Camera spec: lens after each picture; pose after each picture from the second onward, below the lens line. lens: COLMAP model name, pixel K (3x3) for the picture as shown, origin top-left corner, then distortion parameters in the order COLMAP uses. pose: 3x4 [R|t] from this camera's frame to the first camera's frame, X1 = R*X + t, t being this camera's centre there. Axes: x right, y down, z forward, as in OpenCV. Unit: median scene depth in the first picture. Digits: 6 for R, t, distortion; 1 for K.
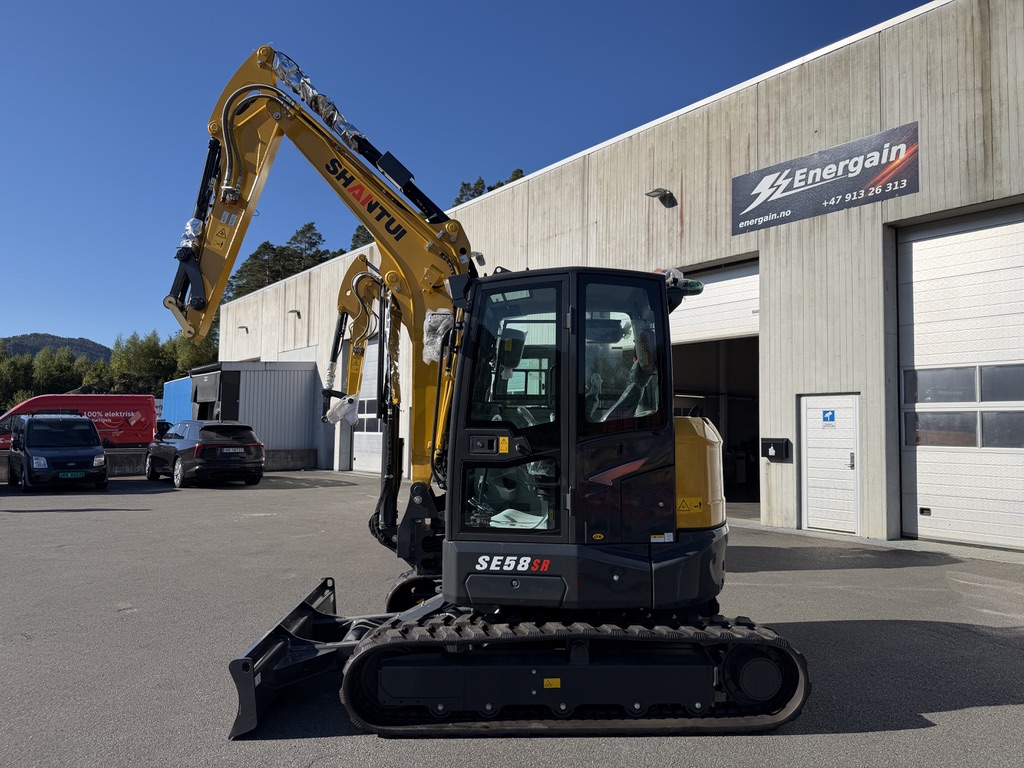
lens RADIAL K [[712.8, 0, 512.0], [0, 712.8, 384.0], [0, 0, 1]] dist [0.028302, -0.041233]
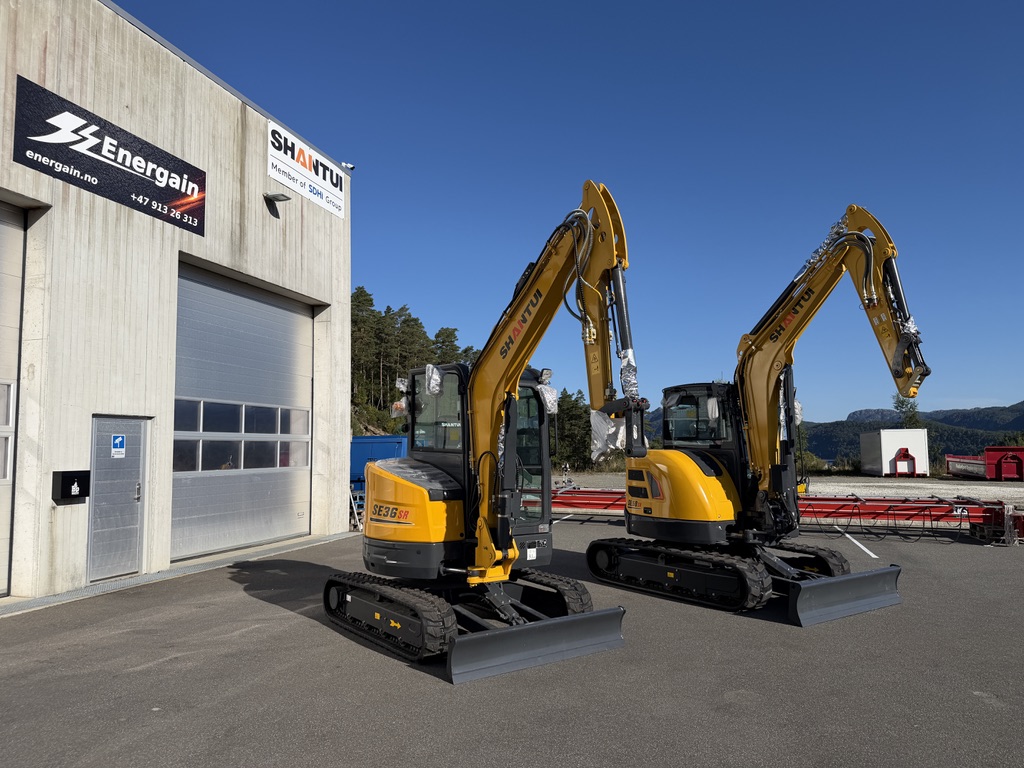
lens RADIAL K [[712.8, 0, 512.0], [0, 712.8, 384.0], [0, 0, 1]] dist [0.028302, -0.041233]
pose [[-0.561942, 0.070456, 0.824171, -0.552186], [-0.050820, 0.991543, -0.119415, 0.056550], [-0.825614, -0.108988, -0.553609, 1.144683]]
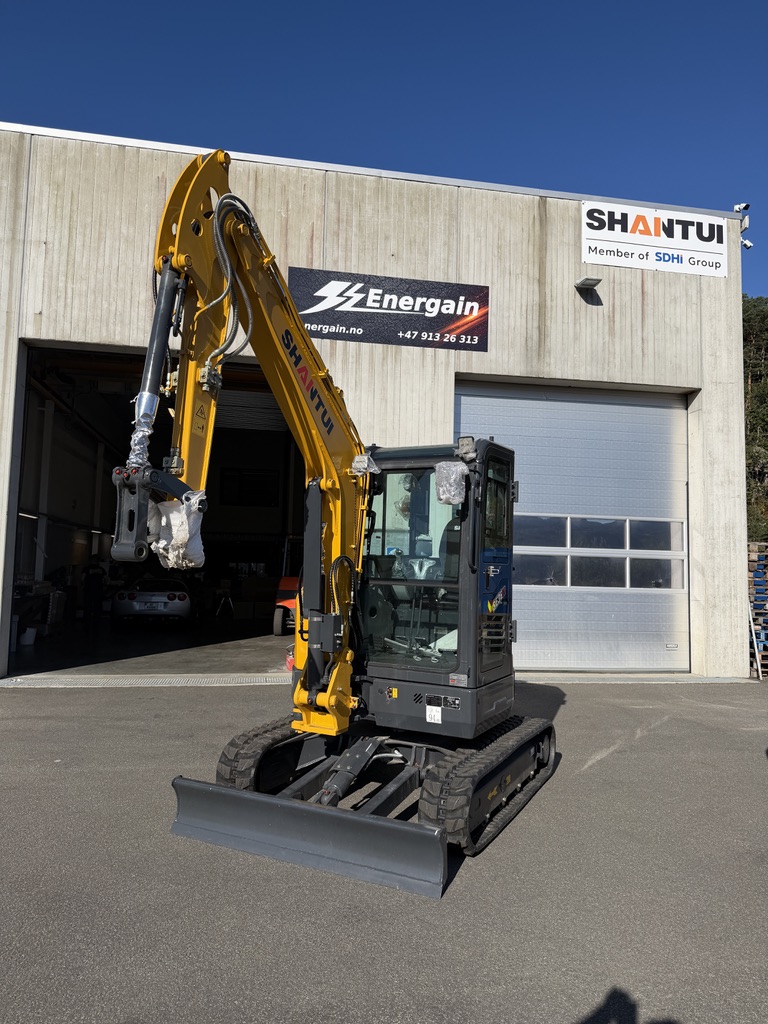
lens RADIAL K [[714.3, 0, 397.3], [0, 714.3, 513.2], [0, 0, 1]] dist [0.107047, -0.222113]
pose [[0.468656, 0.067317, 0.880812, -0.426533], [-0.074102, 0.996574, -0.036737, 0.025611], [-0.880268, -0.048053, 0.472038, 0.569152]]
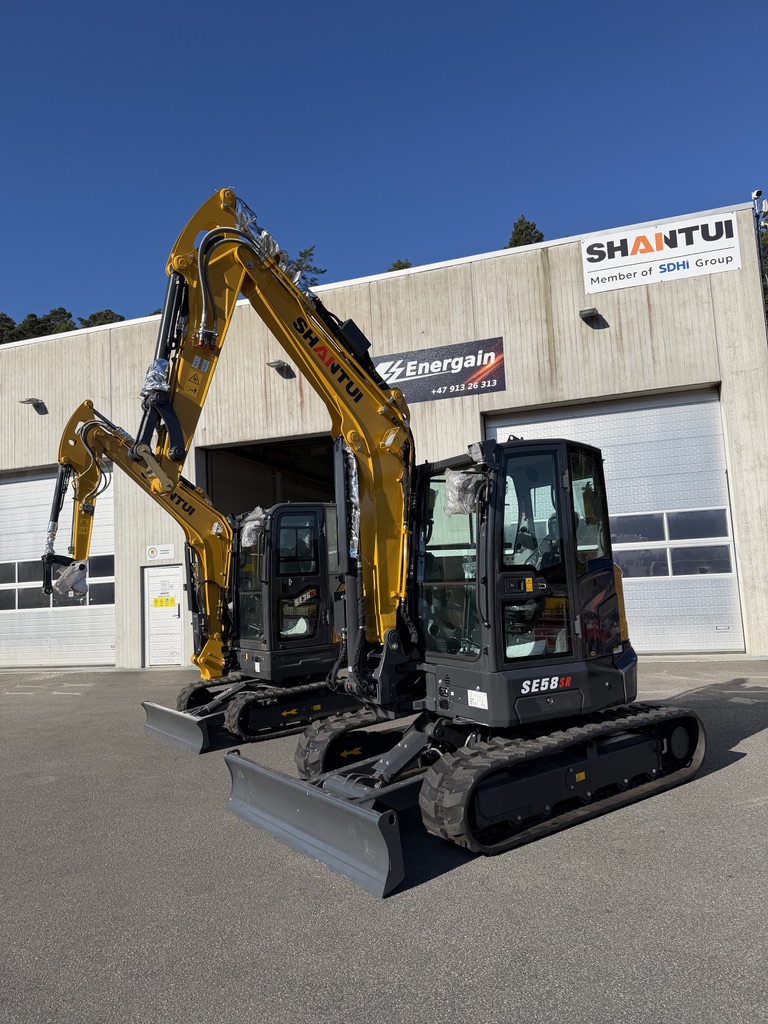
lens RADIAL K [[703.6, 0, 384.0], [0, 703.6, 512.0], [0, 0, 1]] dist [0.081960, -0.180894]
pose [[0.830604, -0.000450, 0.556863, -0.327564], [0.027988, 0.998770, -0.040939, 0.001619], [-0.556159, 0.049590, 0.829595, 0.055919]]
